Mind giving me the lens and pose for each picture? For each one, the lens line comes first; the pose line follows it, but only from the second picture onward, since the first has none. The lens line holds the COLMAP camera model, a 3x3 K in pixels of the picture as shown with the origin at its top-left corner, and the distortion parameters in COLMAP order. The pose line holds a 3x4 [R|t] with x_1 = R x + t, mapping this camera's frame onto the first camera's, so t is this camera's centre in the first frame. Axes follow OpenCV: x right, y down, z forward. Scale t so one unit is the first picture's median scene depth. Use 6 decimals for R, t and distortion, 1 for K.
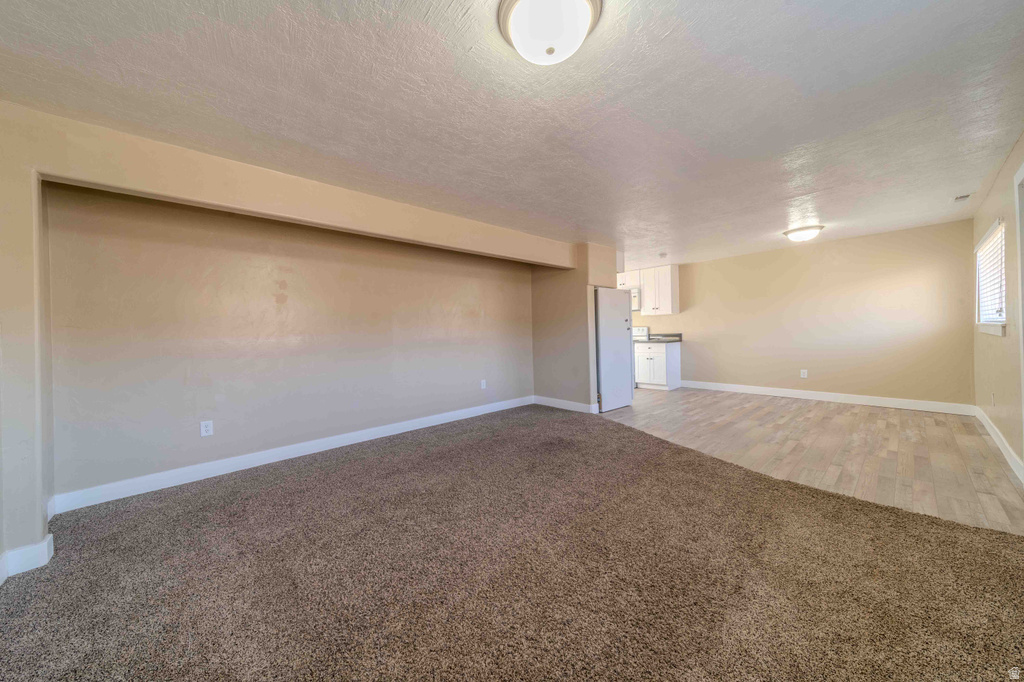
lens RADIAL K [[366.1, 0, 505.1], [0, 366.1, 333.9], [0, 0, 1]] dist [0.006437, -0.000078]
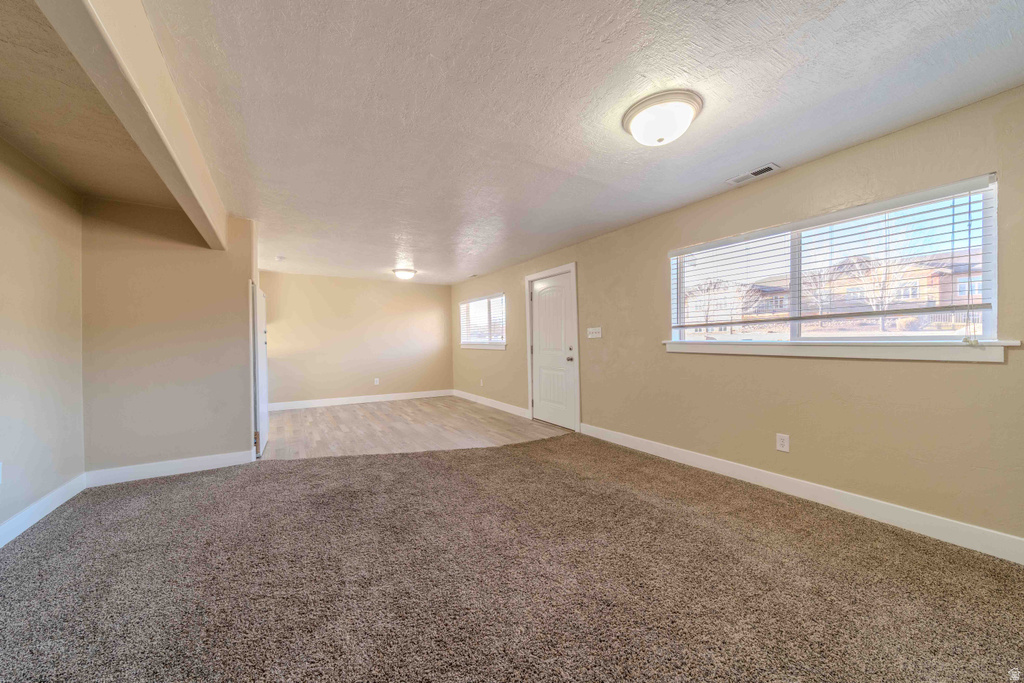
lens RADIAL K [[366.1, 0, 505.1], [0, 366.1, 334.4], [0, 0, 1]] dist [0.006437, -0.000078]
pose [[0.155224, 0.044143, 0.986893, -0.431349], [0.006734, 0.998931, -0.045741, 0.009832], [-0.987856, 0.013746, 0.154761, 0.450853]]
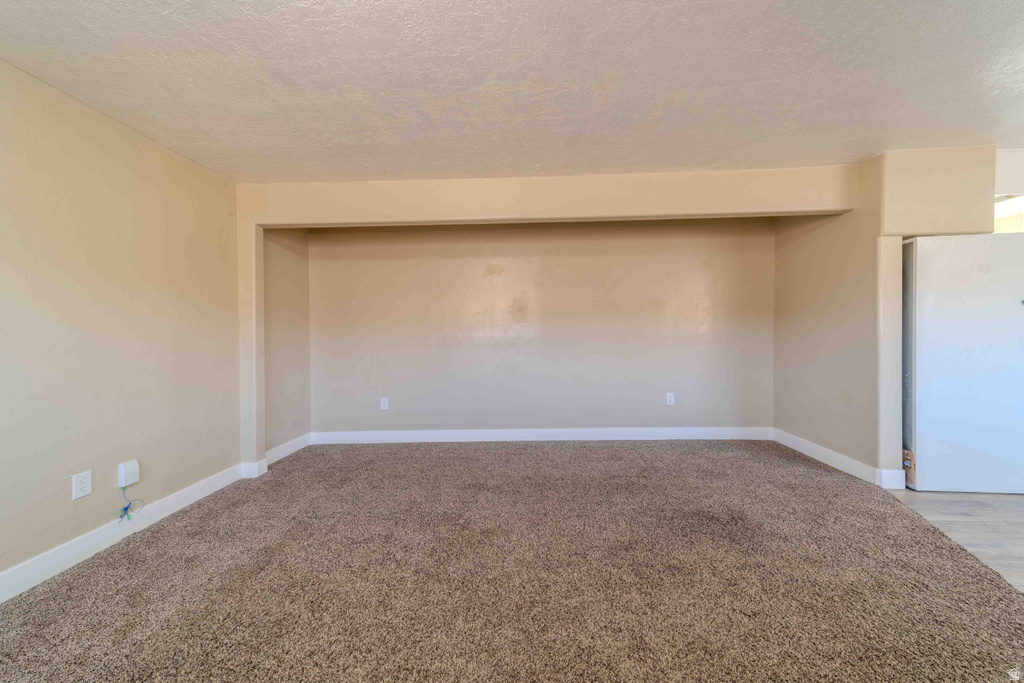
lens RADIAL K [[366.1, 0, 505.1], [0, 366.1, 334.4], [0, 0, 1]] dist [0.006437, -0.000078]
pose [[0.705625, 0.018046, -0.708356, 0.249610], [-0.002907, 0.999741, 0.022573, -0.005505], [0.708580, -0.013869, 0.705494, 0.292124]]
